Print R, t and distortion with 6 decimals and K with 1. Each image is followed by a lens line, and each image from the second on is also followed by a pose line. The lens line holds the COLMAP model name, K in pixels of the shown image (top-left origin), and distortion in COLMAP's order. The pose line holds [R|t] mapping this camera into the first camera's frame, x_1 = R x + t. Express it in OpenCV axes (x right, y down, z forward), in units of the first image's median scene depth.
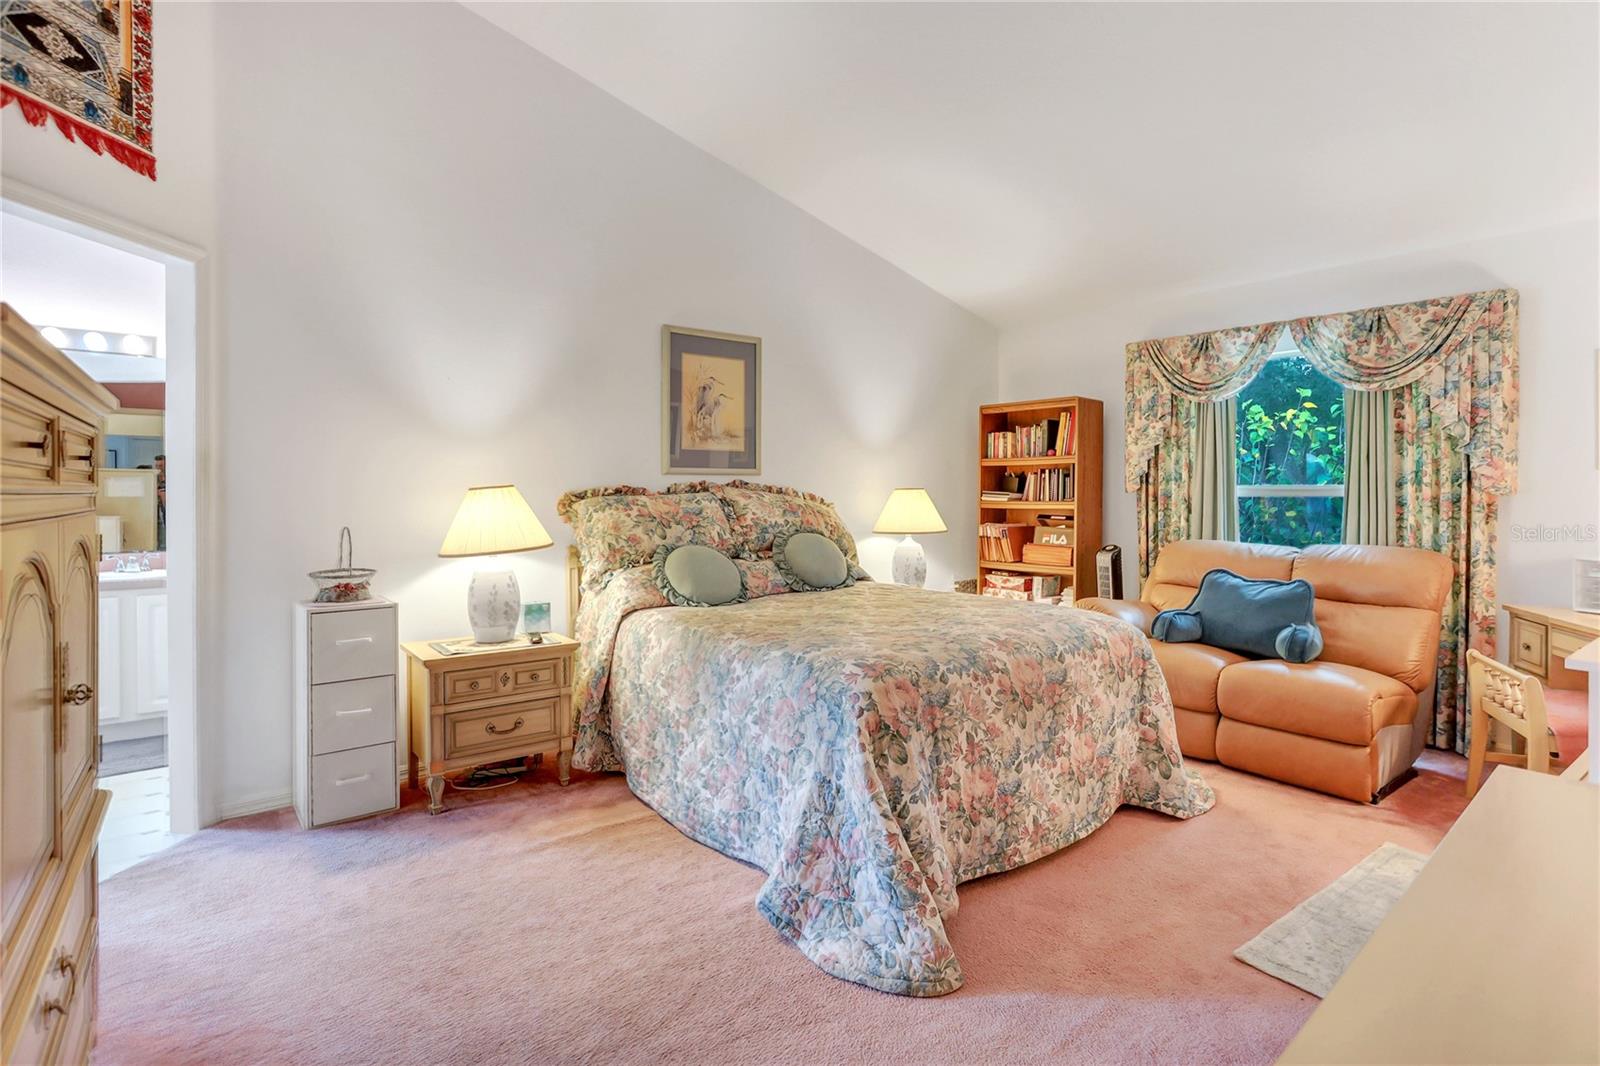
lens RADIAL K [[805.3, 0, 791.2], [0, 805.3, 526.6], [0, 0, 1]] dist [-0.063148, 0.038146]
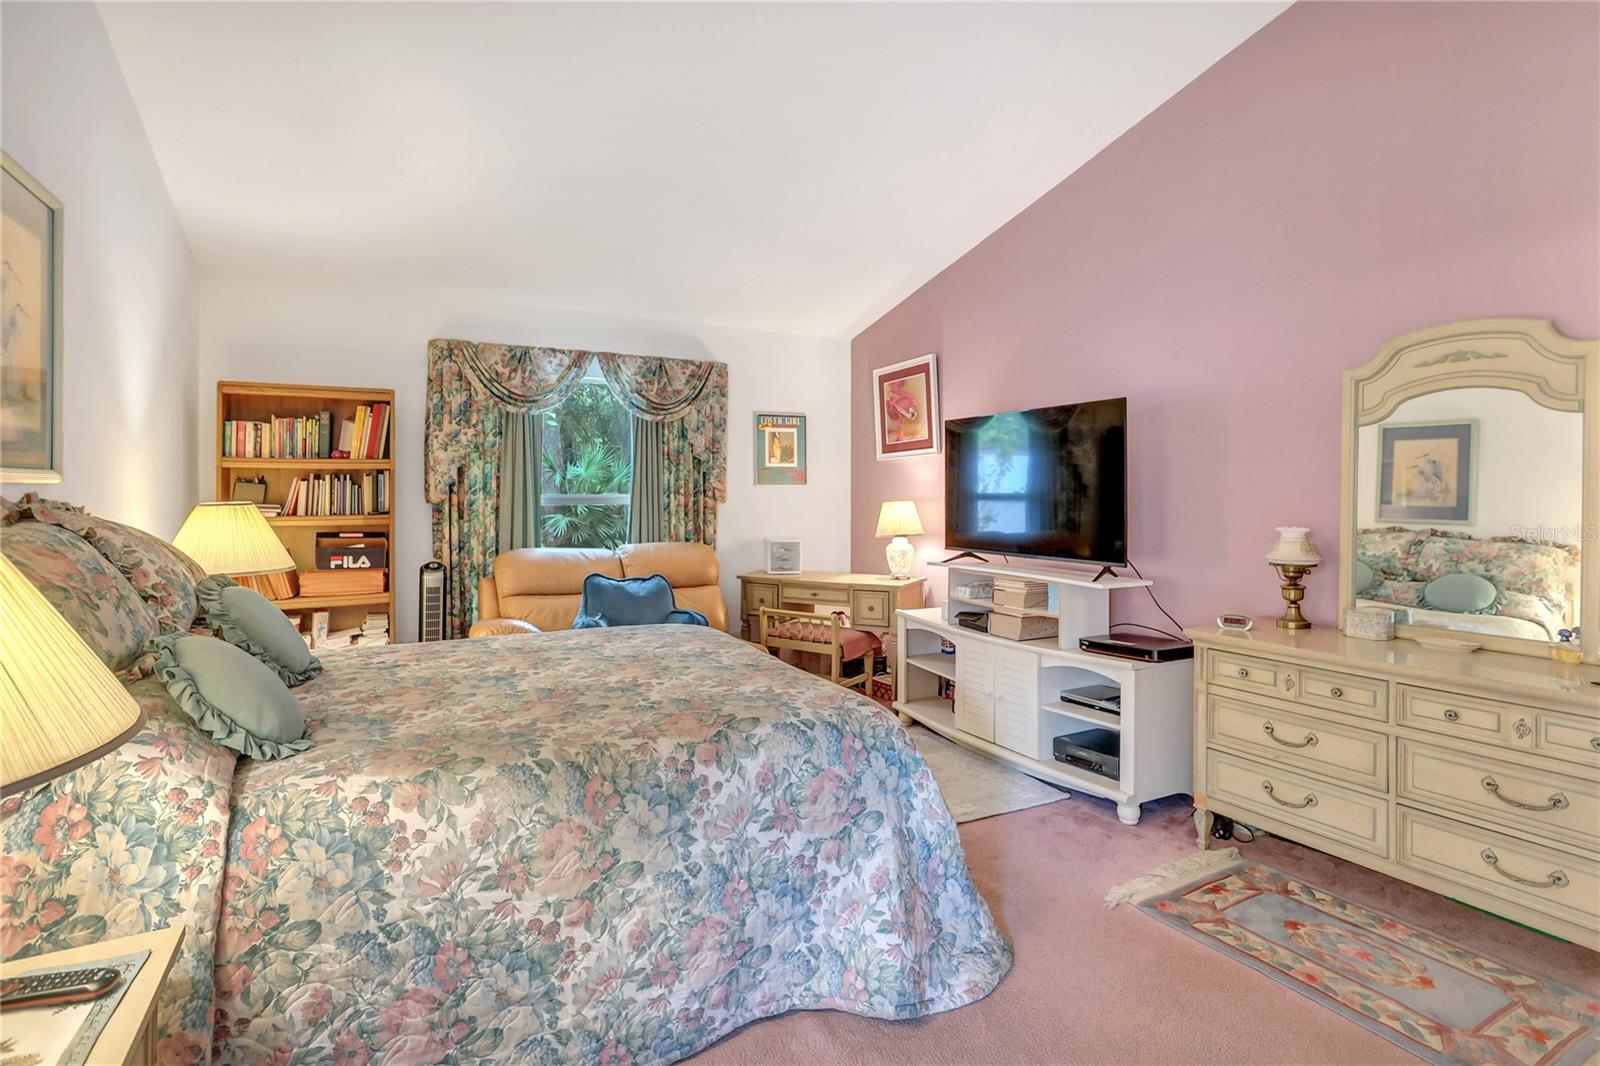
lens RADIAL K [[805.3, 0, 791.2], [0, 805.3, 526.6], [0, 0, 1]] dist [-0.063148, 0.038146]
pose [[0.162298, -0.043465, 0.985784, -0.488391], [0.041104, 0.998460, 0.037256, -0.039739], [-0.985885, 0.034473, 0.163835, 0.544961]]
